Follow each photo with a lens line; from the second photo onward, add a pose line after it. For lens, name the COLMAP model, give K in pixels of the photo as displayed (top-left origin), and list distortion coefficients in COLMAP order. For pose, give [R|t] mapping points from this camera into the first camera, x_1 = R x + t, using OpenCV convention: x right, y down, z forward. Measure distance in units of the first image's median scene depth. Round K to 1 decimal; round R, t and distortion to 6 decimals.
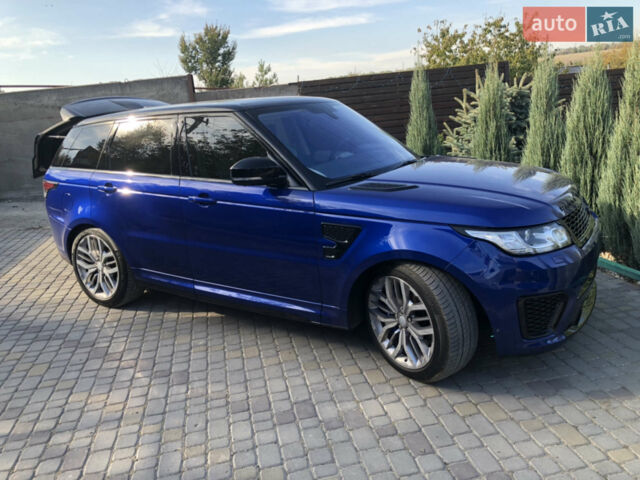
lens RADIAL K [[535.1, 0, 313.8], [0, 535.1, 238.1], [0, 0, 1]] dist [0.010589, 0.002797]
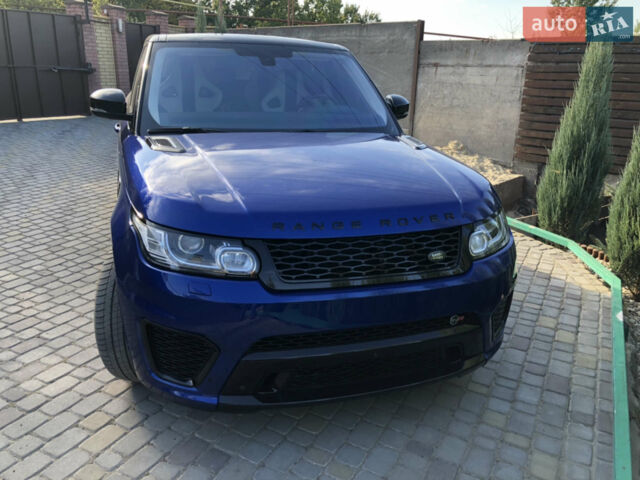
lens RADIAL K [[535.1, 0, 313.8], [0, 535.1, 238.1], [0, 0, 1]] dist [0.010589, 0.002797]
pose [[0.771883, 0.301143, -0.559919, 0.691218], [-0.255478, 0.953388, 0.160572, -0.126532], [0.582175, 0.019104, 0.812839, 0.386794]]
